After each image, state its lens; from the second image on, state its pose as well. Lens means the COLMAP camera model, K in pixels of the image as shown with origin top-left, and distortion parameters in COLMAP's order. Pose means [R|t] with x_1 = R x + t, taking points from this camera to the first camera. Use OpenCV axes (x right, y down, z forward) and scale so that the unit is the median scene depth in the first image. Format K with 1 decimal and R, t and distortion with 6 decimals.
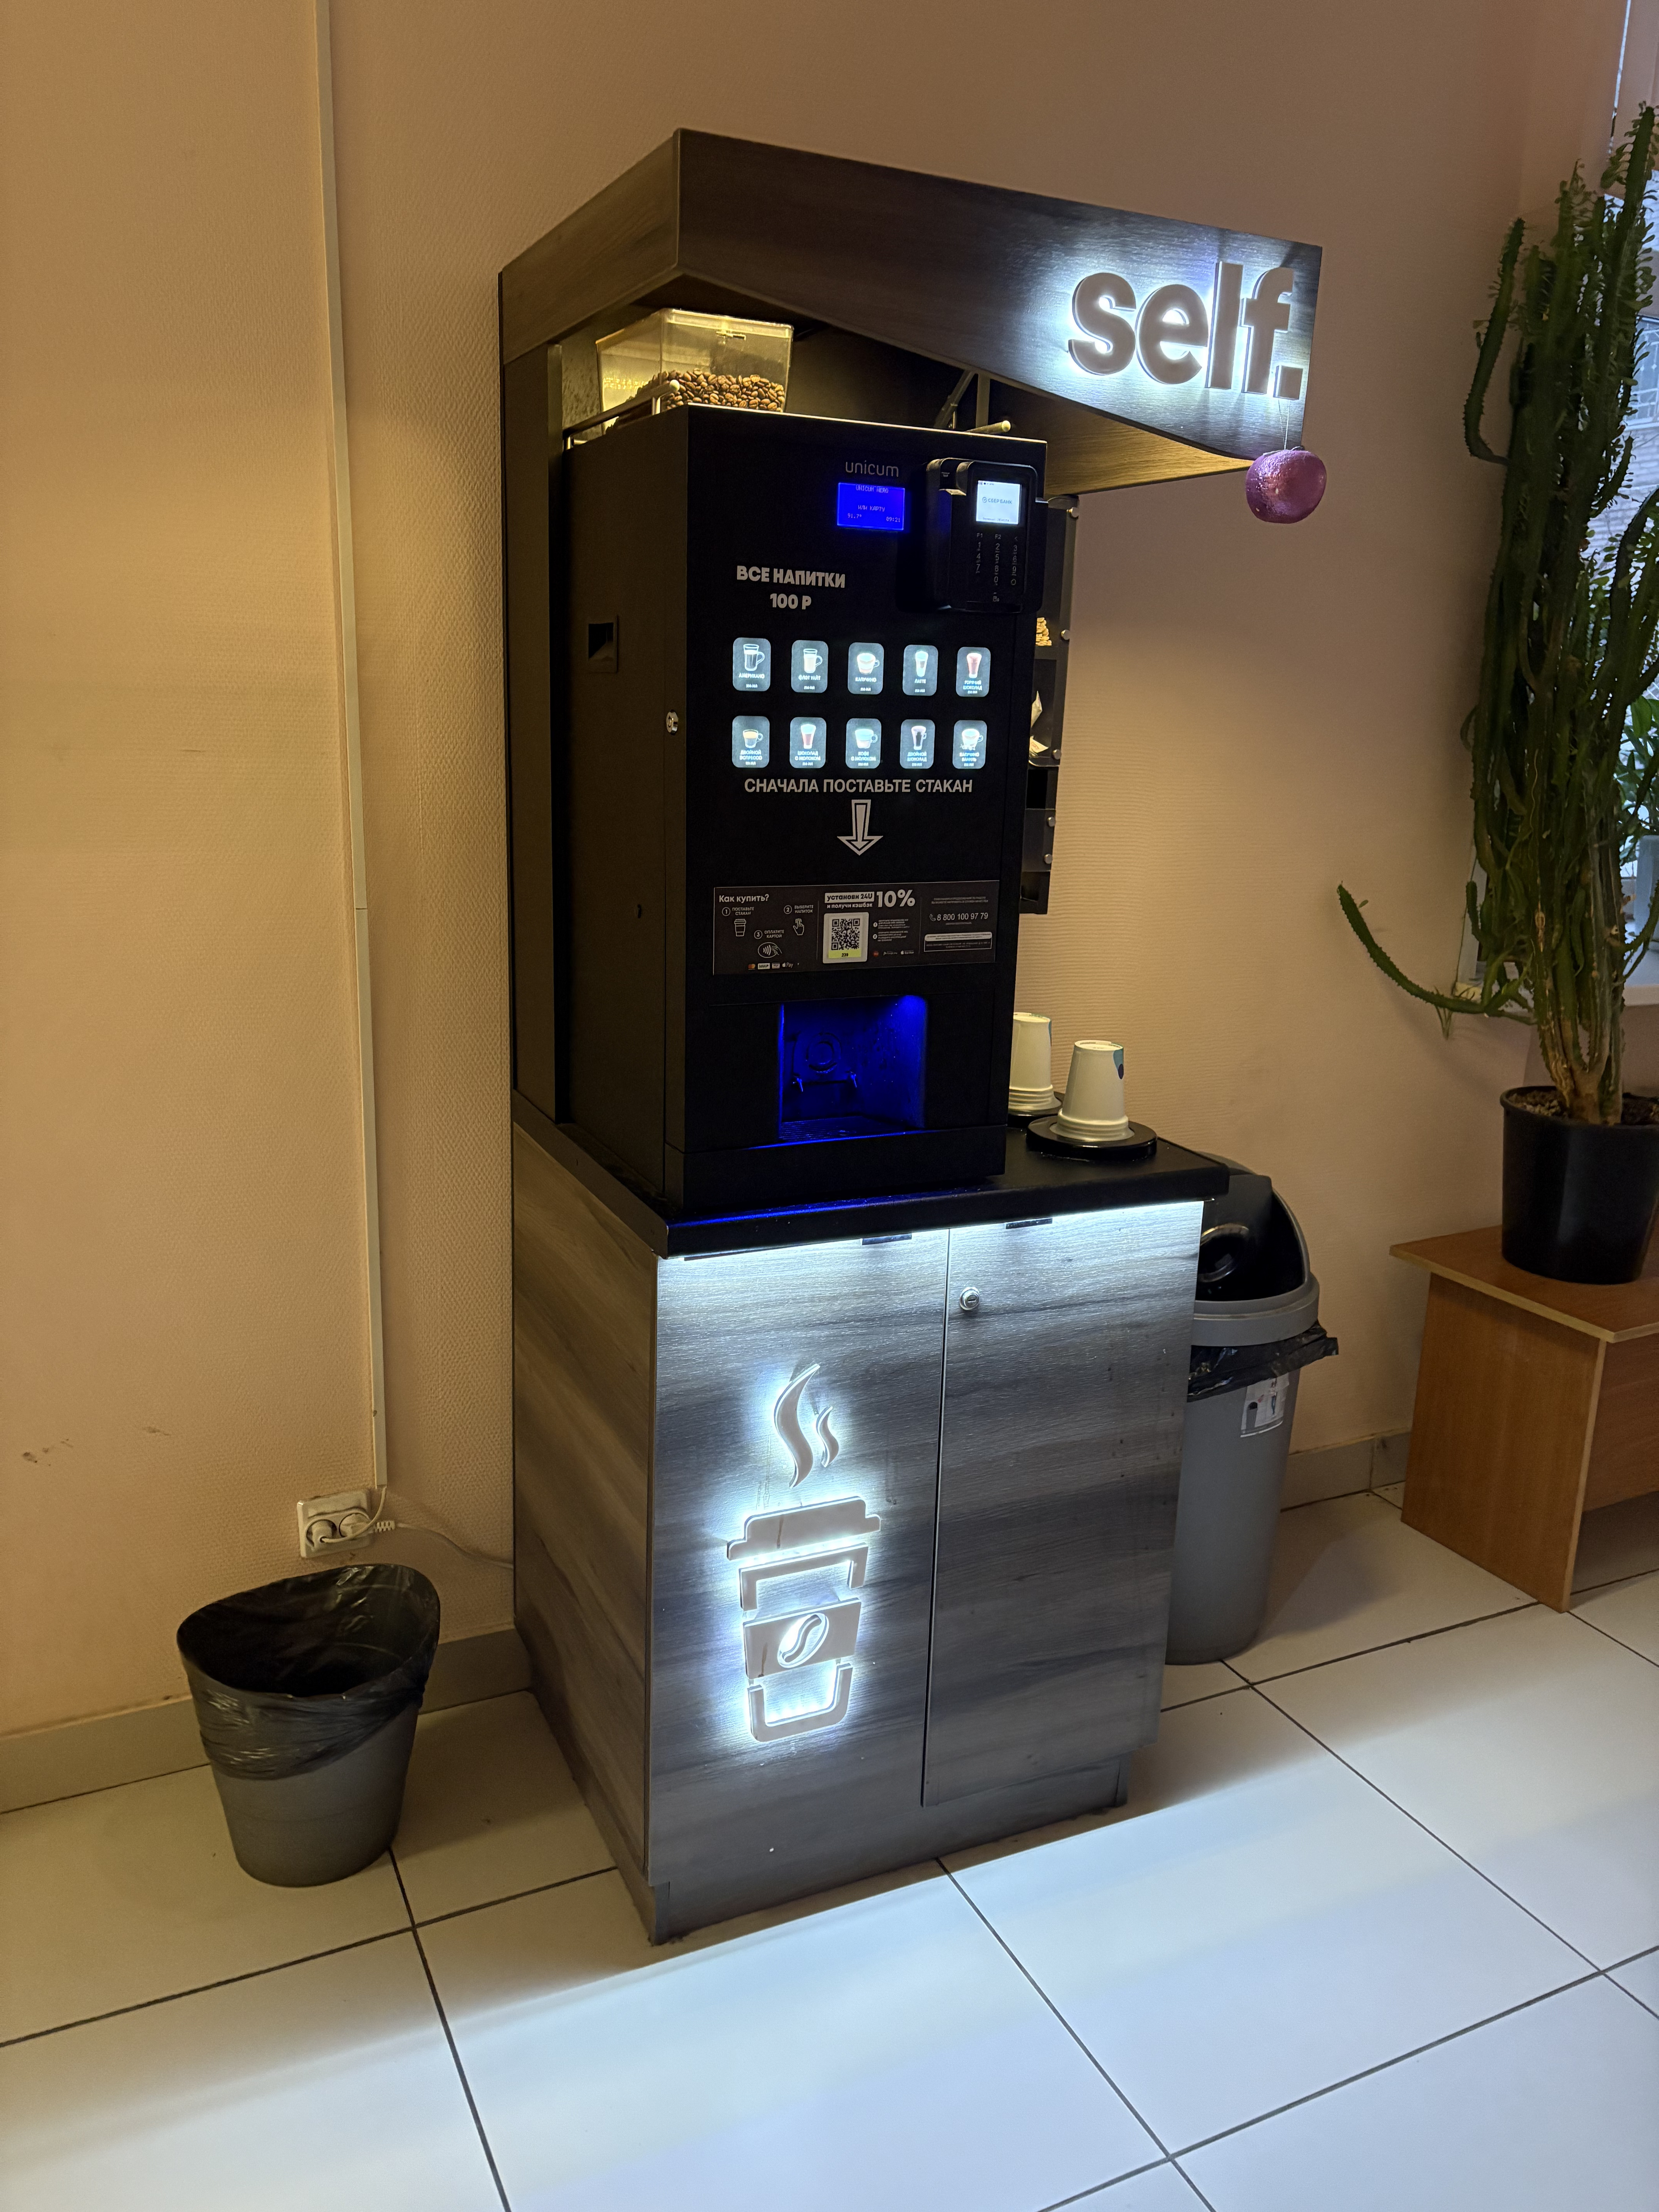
lens RADIAL K [[1669.0, 0, 830.3], [0, 1669.0, 1105.0], [0, 0, 1]] dist [0.050694, -0.006777]
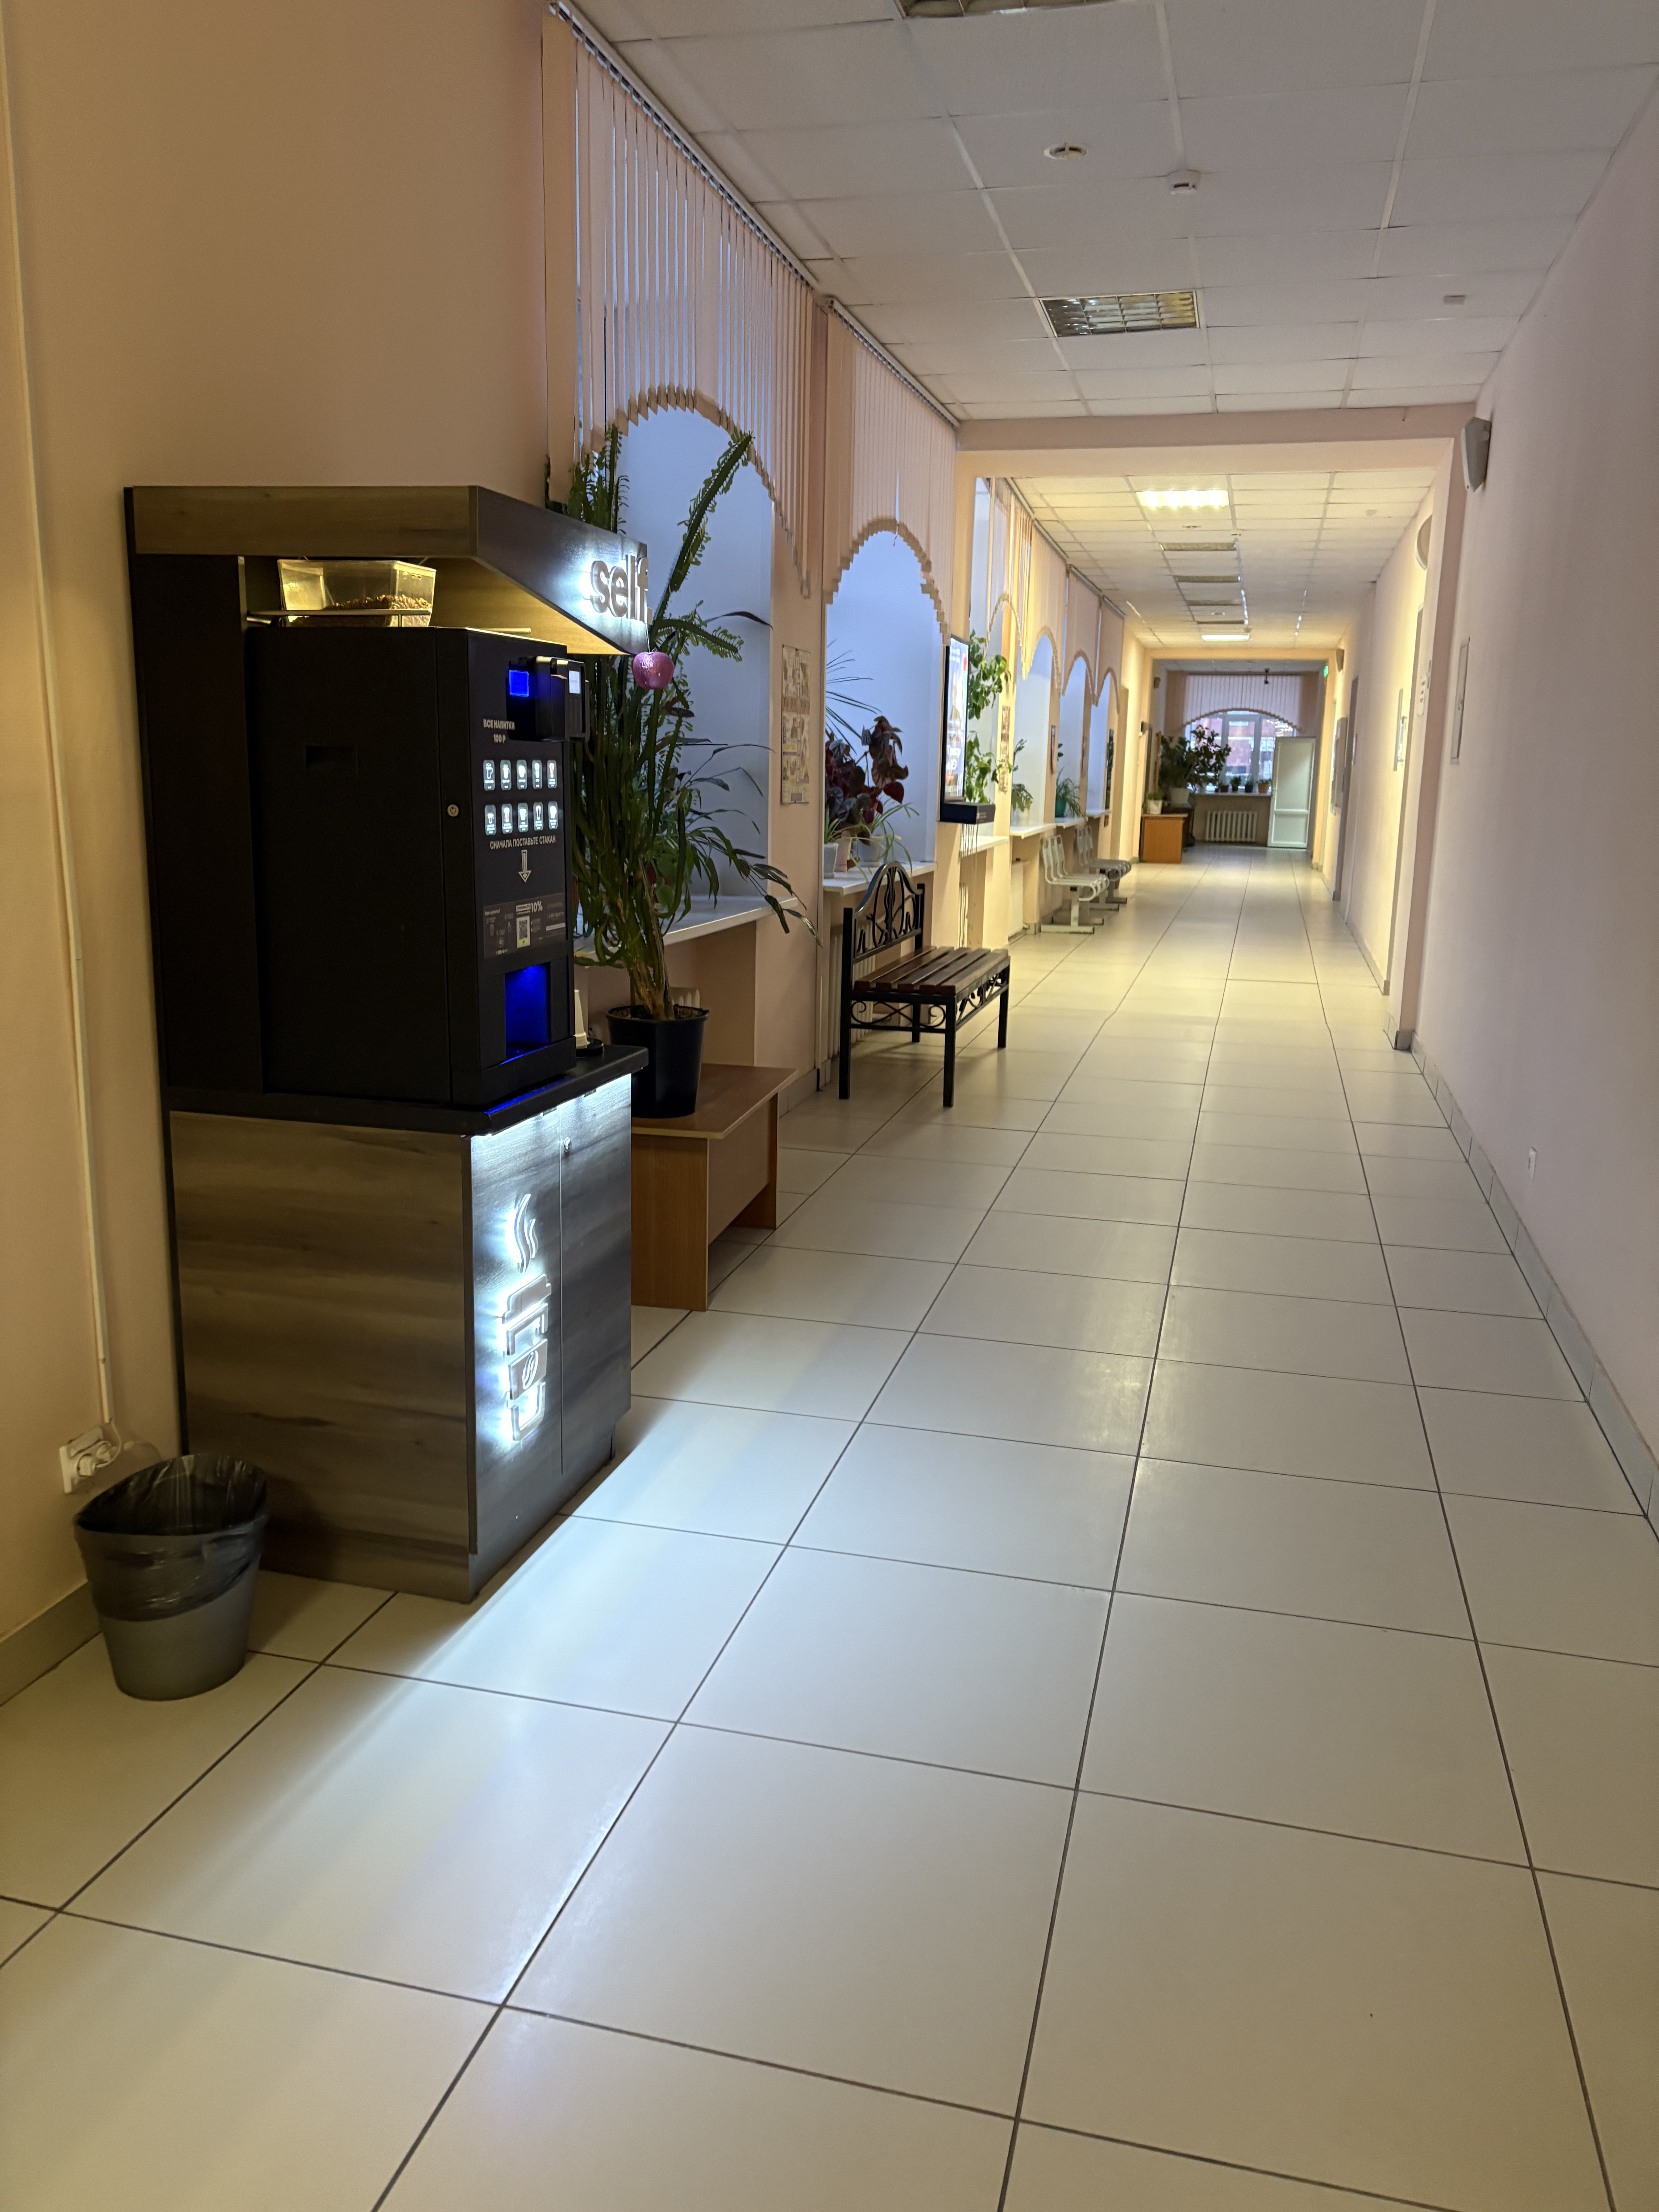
lens RADIAL K [[1669.0, 0, 829.5], [0, 1669.0, 1105.1], [0, 0, 1]] dist [0.050694, -0.006777]
pose [[0.649591, -0.174052, 0.740093, -1.040112], [0.183127, 0.980602, 0.069881, 0.009517], [-0.737900, 0.090137, 0.668864, -0.331573]]
